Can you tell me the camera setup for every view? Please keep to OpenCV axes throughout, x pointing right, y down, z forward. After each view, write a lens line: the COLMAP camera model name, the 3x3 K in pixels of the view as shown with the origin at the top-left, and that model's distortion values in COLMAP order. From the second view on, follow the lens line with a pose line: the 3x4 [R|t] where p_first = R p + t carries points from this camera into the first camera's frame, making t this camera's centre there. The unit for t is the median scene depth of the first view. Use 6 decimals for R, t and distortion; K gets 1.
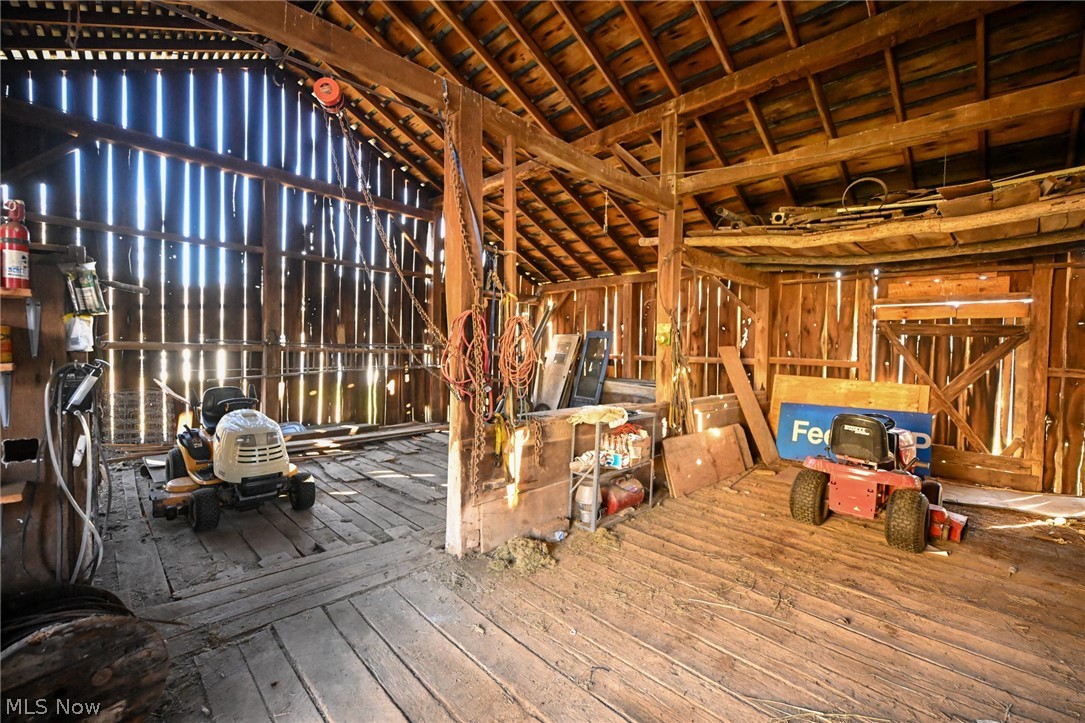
lens RADIAL K [[479.6, 0, 542.6], [0, 479.6, 361.1], [0, 0, 1]] dist [0.000499, -0.000461]
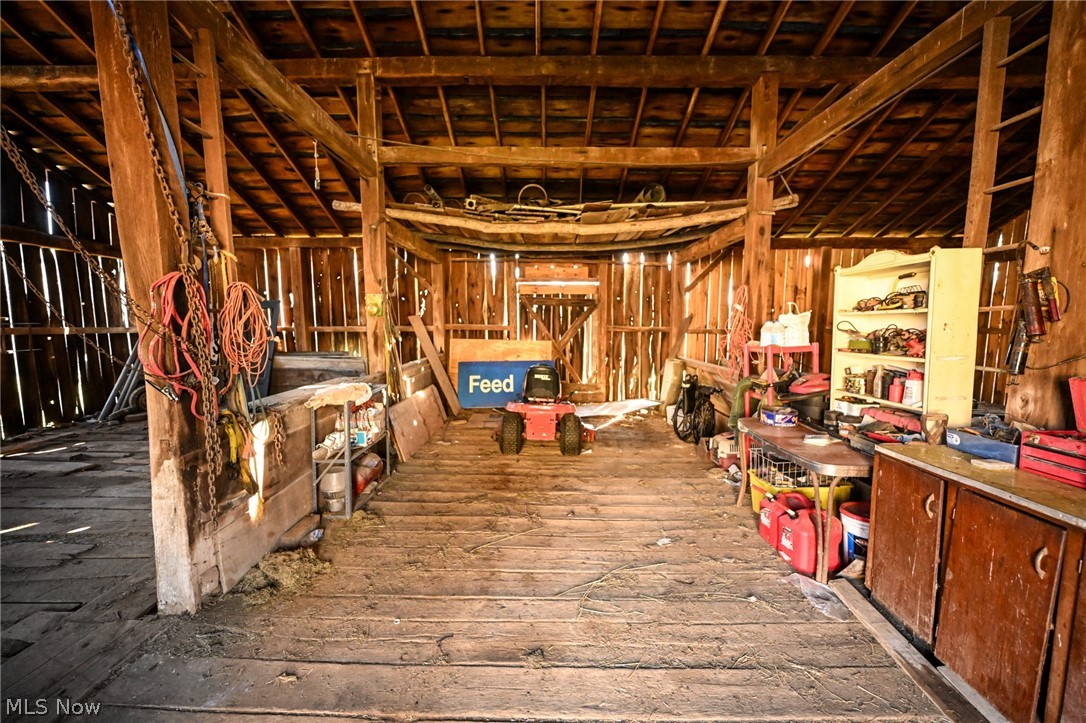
lens RADIAL K [[442.0, 0, 540.7], [0, 442.0, 362.3], [0, 0, 1]] dist [0.000393, 0.000319]
pose [[0.693094, -0.092485, 0.714889, -0.202148], [0.035376, 0.994904, 0.094413, -0.013353], [-0.719978, -0.040147, 0.692834, 0.129611]]
